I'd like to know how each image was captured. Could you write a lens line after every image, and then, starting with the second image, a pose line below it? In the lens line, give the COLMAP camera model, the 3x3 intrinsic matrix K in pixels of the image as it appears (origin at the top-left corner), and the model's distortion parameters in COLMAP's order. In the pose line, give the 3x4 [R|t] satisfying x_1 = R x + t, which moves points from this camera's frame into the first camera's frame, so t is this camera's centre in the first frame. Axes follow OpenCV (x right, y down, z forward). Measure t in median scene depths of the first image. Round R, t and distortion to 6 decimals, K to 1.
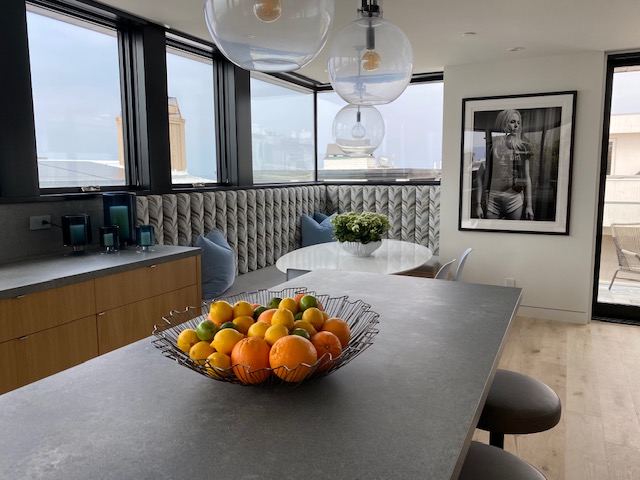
lens RADIAL K [[491.4, 0, 321.5], [0, 491.4, 241.1], [0, 0, 1]] dist [-0.008822, -0.003603]
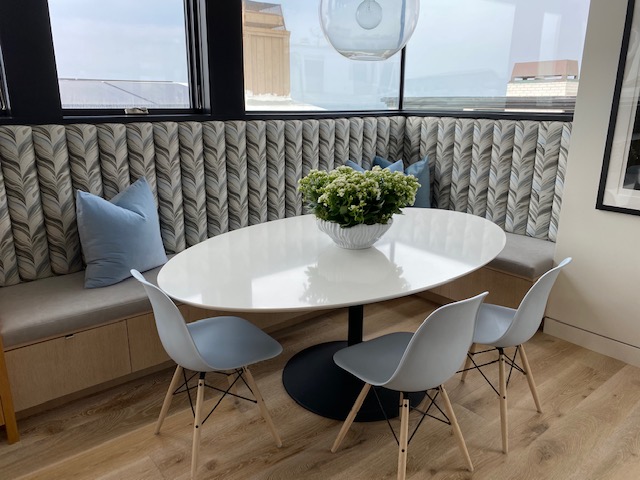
lens RADIAL K [[491.4, 0, 318.6], [0, 491.4, 236.6], [0, 0, 1]] dist [-0.008822, -0.003603]
pose [[0.910353, 0.121287, -0.395660, 0.198022], [-0.067736, 0.986864, 0.146667, -0.045150], [0.408252, -0.106718, 0.906610, 0.351990]]
